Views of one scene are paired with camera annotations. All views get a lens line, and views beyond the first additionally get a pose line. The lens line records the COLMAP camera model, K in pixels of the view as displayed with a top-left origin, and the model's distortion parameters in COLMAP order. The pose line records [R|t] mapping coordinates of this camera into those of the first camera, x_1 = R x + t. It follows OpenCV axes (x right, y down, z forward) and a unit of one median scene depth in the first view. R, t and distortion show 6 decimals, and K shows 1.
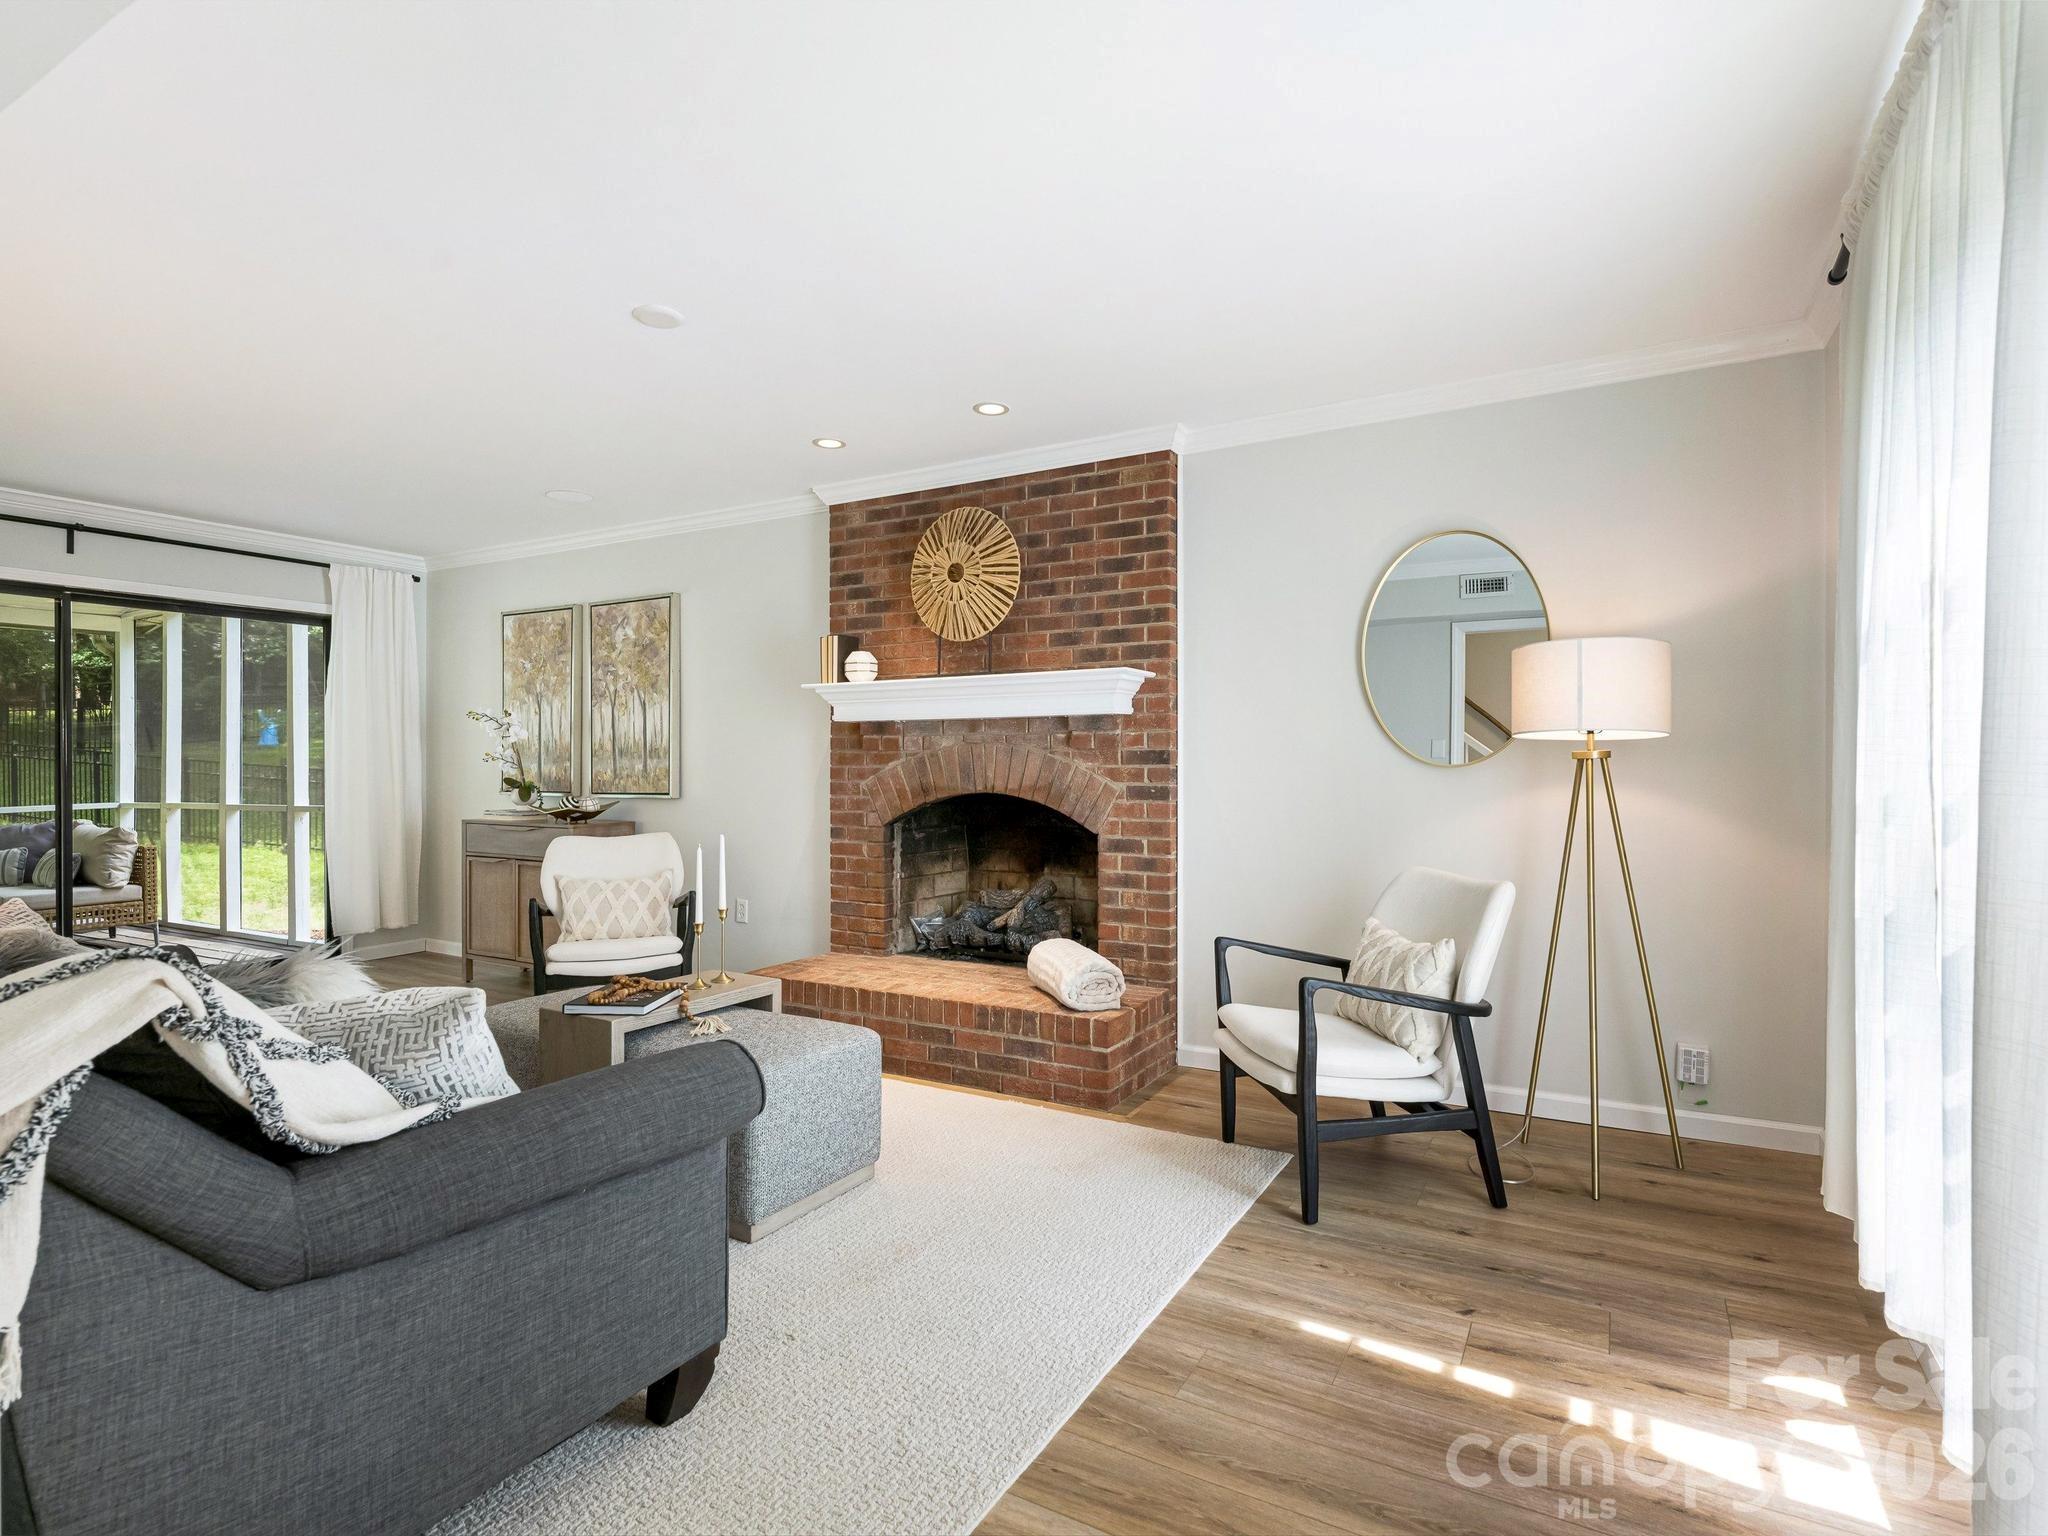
lens RADIAL K [[1027.7, 0, 1024.0], [0, 1027.7, 768.0], [0, 0, 1]] dist [0.006588, 0.001059]
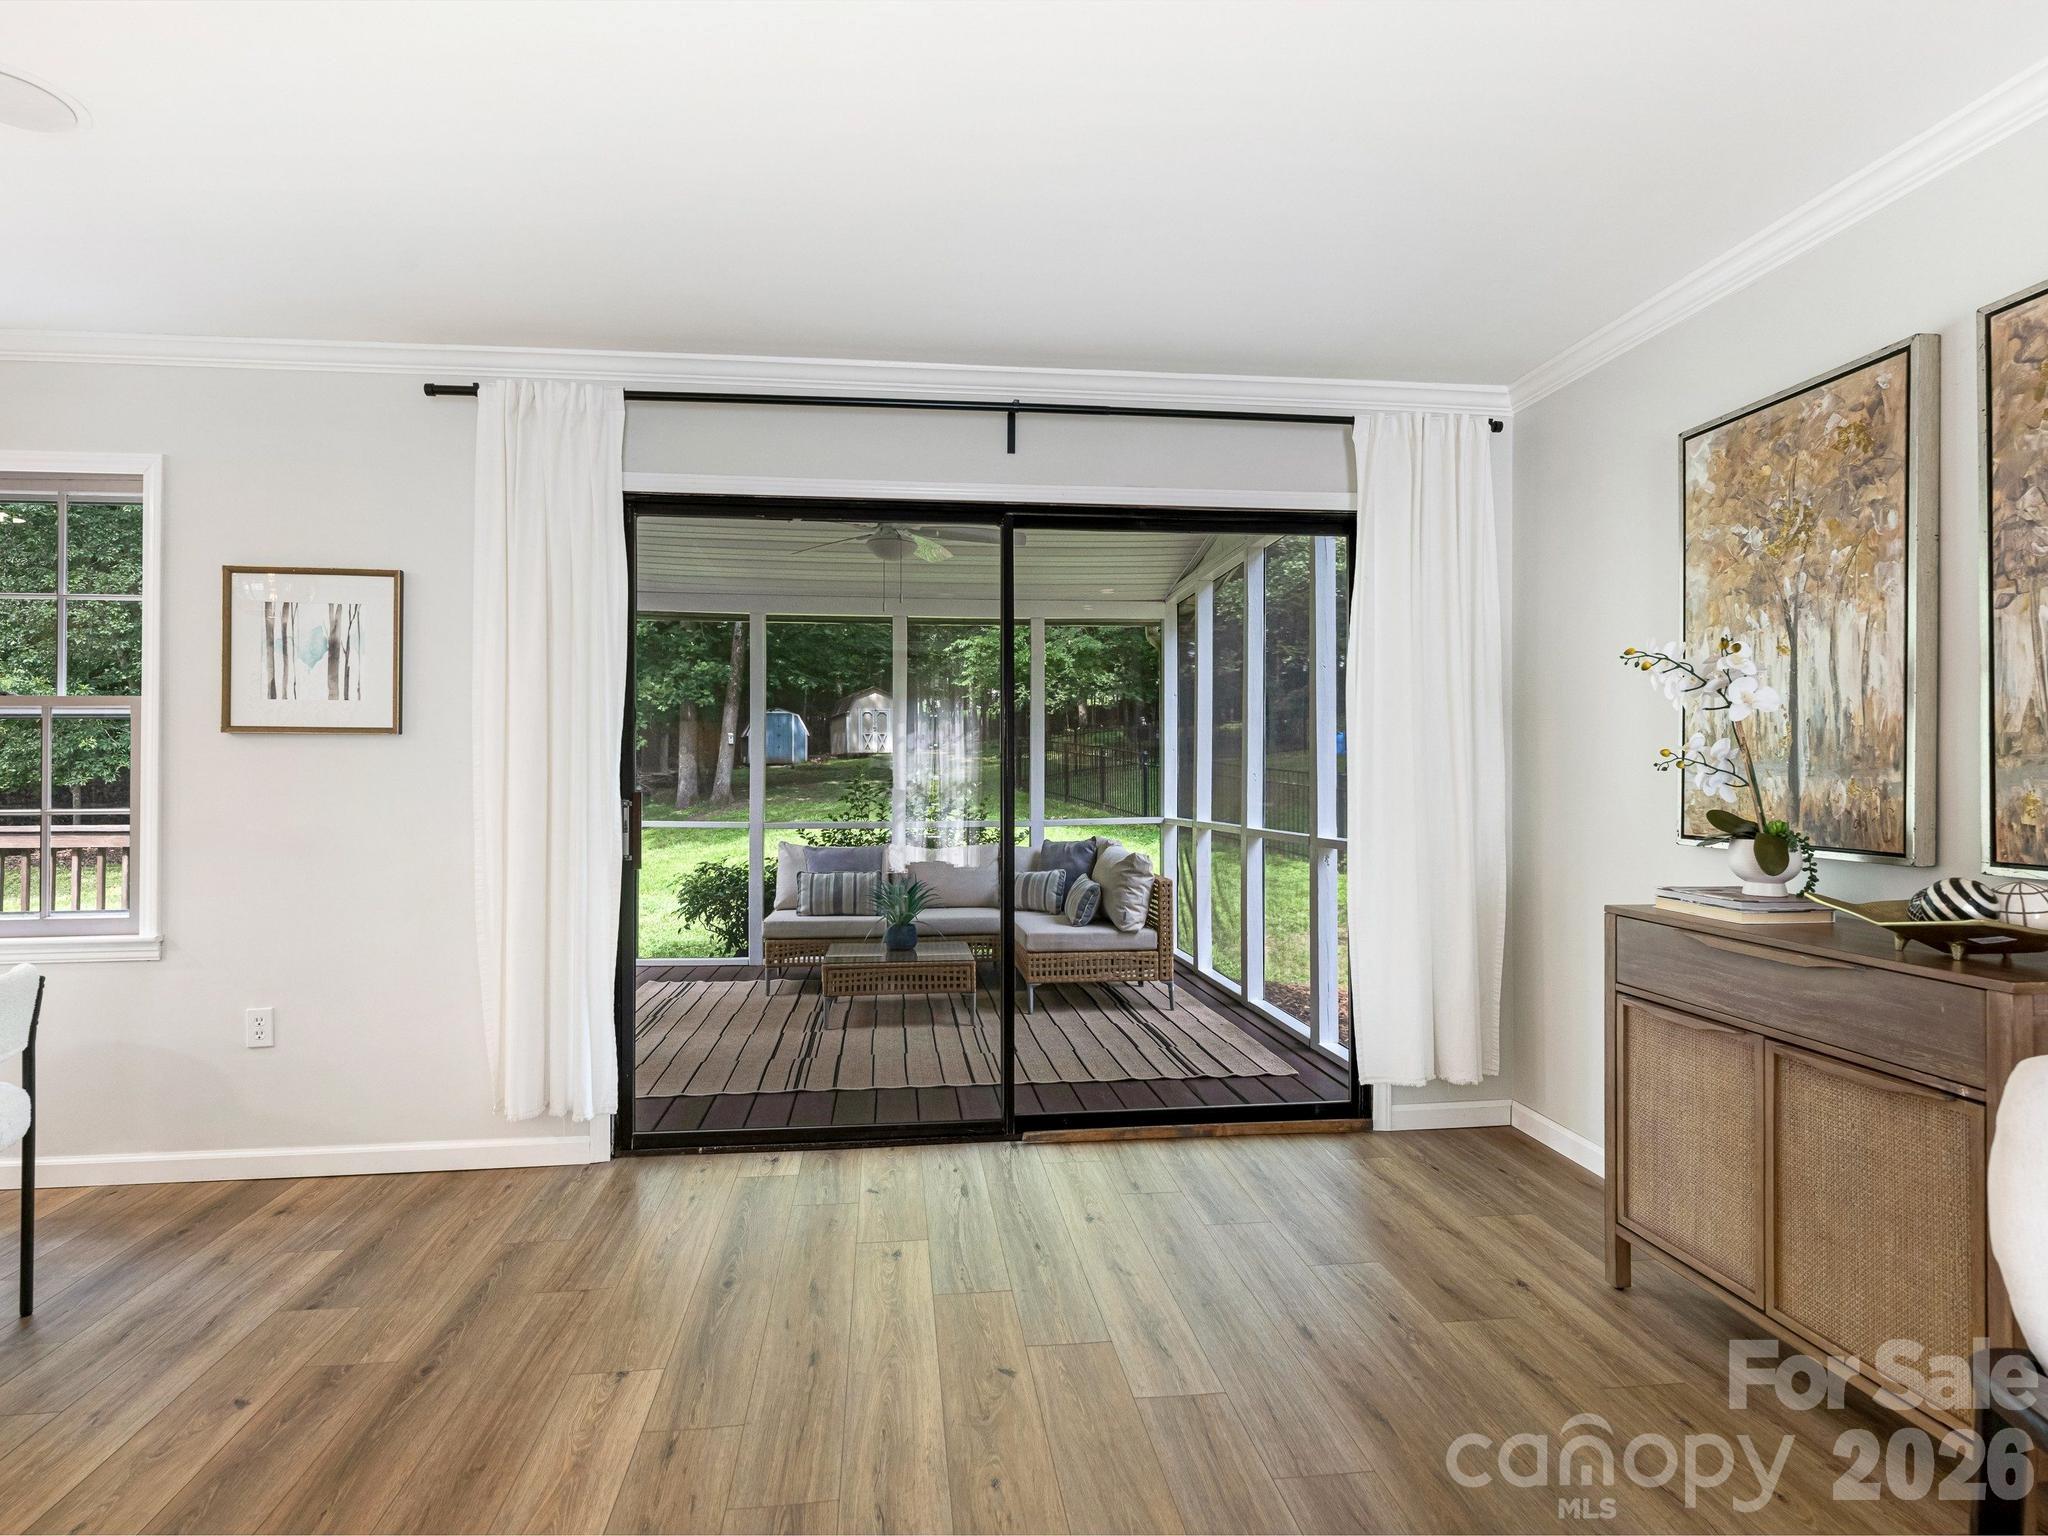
lens RADIAL K [[1094.2, 0, 1024.9], [0, 1094.2, 756.2], [0, 0, 1]] dist [0.000080, 0.000692]
pose [[0.605399, -0.008766, -0.795874, -0.305056], [-0.006333, 0.999855, -0.015831, -0.003034], [0.795897, 0.014624, 0.605256, 0.493007]]
